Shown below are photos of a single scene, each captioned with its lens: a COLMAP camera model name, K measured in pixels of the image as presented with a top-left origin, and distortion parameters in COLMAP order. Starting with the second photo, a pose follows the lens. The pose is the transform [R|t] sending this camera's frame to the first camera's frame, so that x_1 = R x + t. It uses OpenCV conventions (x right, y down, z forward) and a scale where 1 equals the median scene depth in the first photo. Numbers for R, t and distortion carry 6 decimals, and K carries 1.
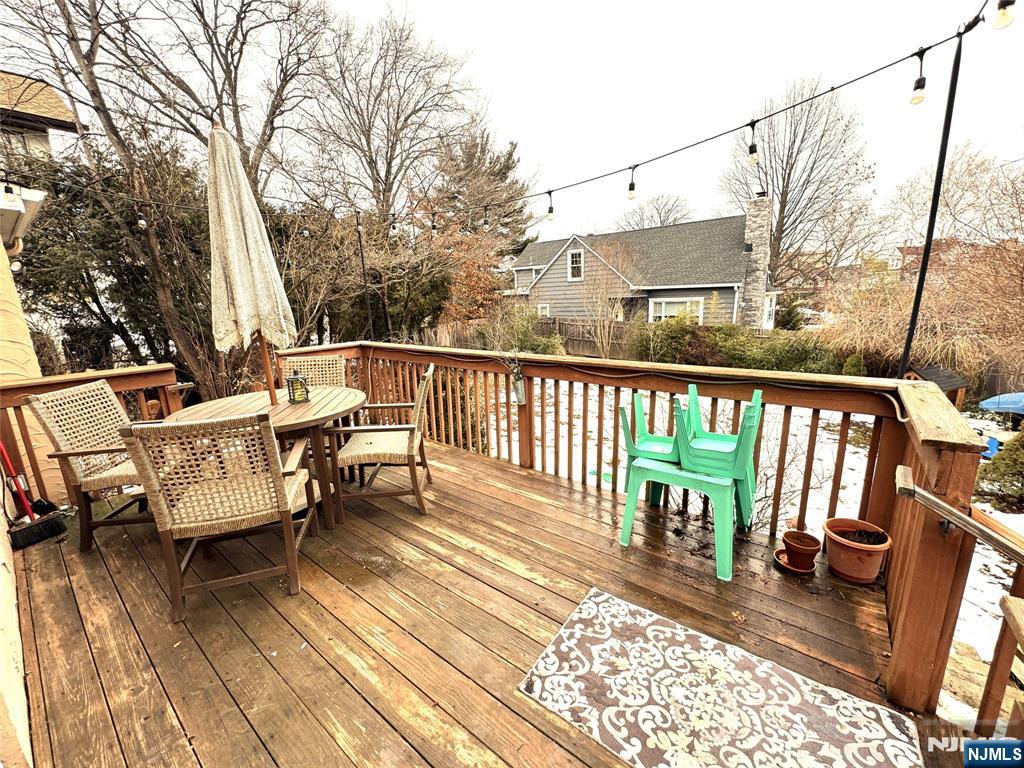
lens RADIAL K [[409.5, 0, 510.6], [0, 409.5, 386.6], [0, 0, 1]] dist [-0.001811, 0.000117]
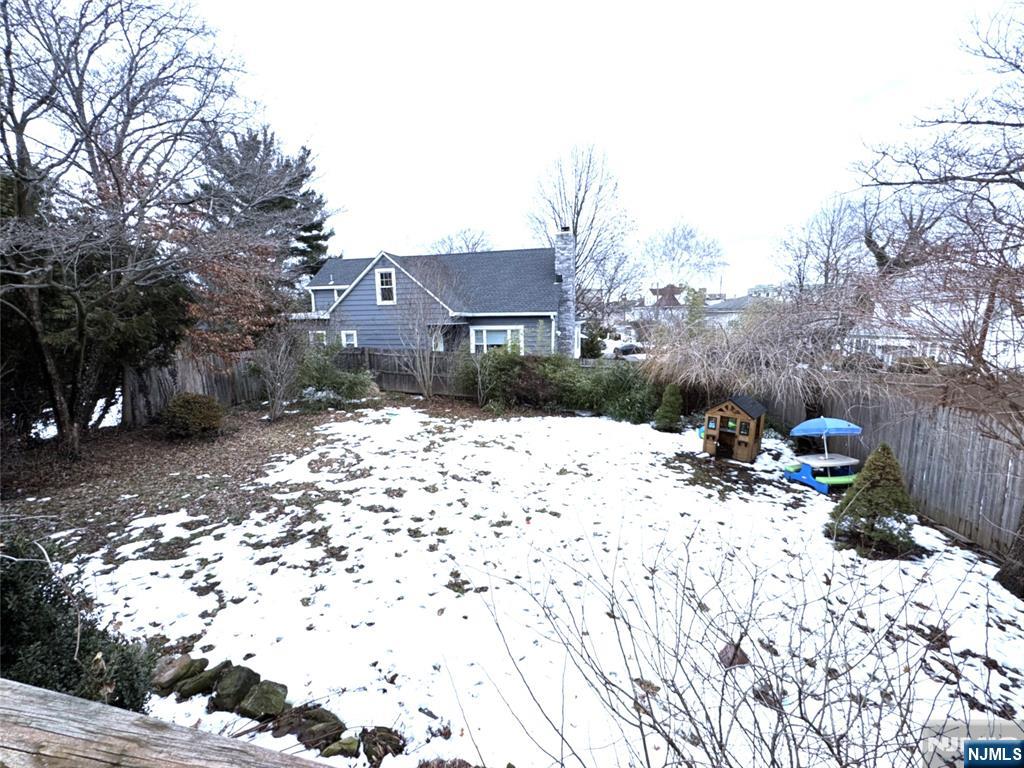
lens RADIAL K [[409.5, 0, 509.2], [0, 409.5, 381.4], [0, 0, 1]] dist [-0.001811, 0.000117]
pose [[0.906212, -0.041958, 0.420737, 0.024189], [0.072991, 0.995649, -0.057921, -0.030587], [-0.416476, 0.083199, 0.905332, 0.136064]]
